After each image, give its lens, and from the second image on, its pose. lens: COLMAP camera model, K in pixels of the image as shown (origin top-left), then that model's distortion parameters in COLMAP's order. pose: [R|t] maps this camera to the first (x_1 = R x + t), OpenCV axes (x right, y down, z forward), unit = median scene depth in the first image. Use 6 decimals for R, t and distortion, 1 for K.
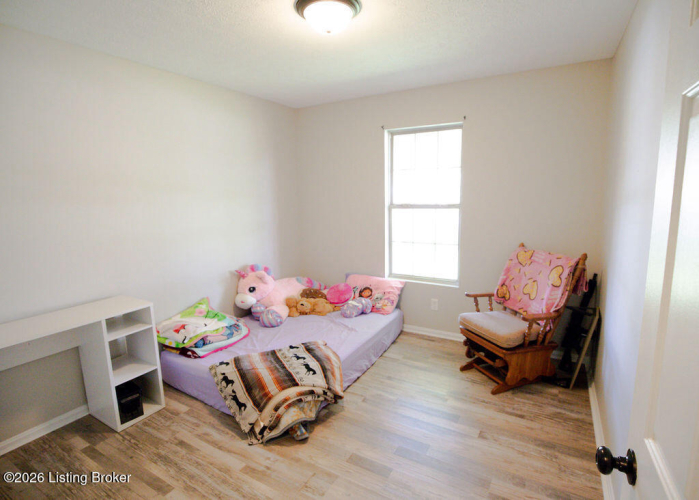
lens RADIAL K [[347.8, 0, 350.6], [0, 347.8, 249.0], [0, 0, 1]] dist [-0.031691, 0.005079]
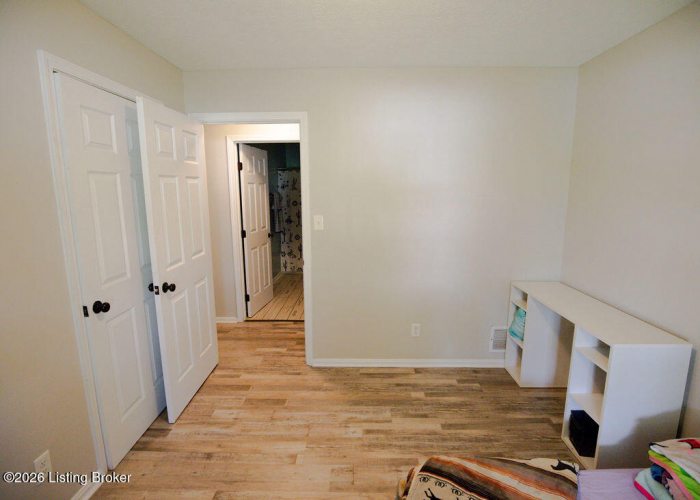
lens RADIAL K [[348.3, 0, 351.8], [0, 348.3, 245.8], [0, 0, 1]] dist [-0.031691, 0.005079]
pose [[-0.869720, 0.106024, -0.482023, 0.192692], [-0.052289, 0.951362, 0.303605, -0.190493], [0.490768, 0.289256, -0.821875, 1.029095]]
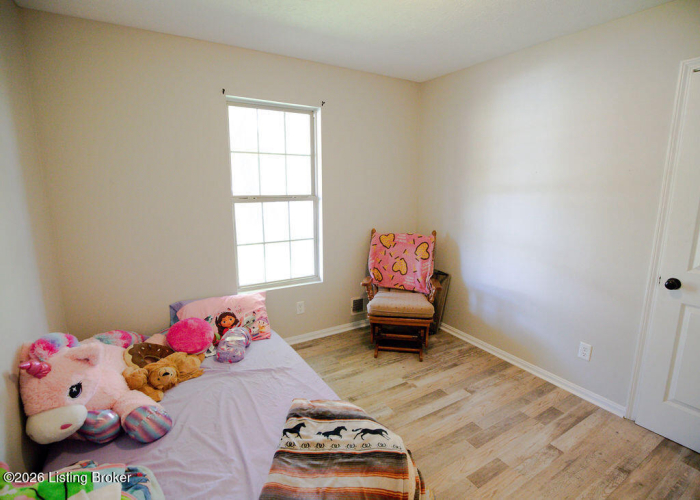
lens RADIAL K [[348.3, 0, 350.3], [0, 348.3, 246.6], [0, 0, 1]] dist [-0.031691, 0.005079]
pose [[0.483158, -0.144992, 0.863444, -0.565028], [0.121780, 0.987735, 0.097718, -0.085110], [-0.867022, 0.057937, 0.494889, 0.540560]]
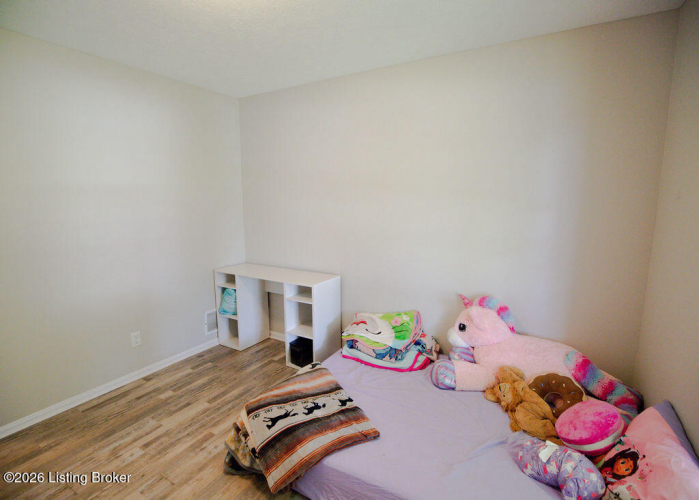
lens RADIAL K [[347.8, 0, 349.6], [0, 347.8, 247.4], [0, 0, 1]] dist [-0.031691, 0.005079]
pose [[0.006728, 0.167569, -0.985837, 0.471460], [-0.155408, 0.974057, 0.164506, -0.150566], [0.987827, 0.152101, 0.032595, 0.866862]]
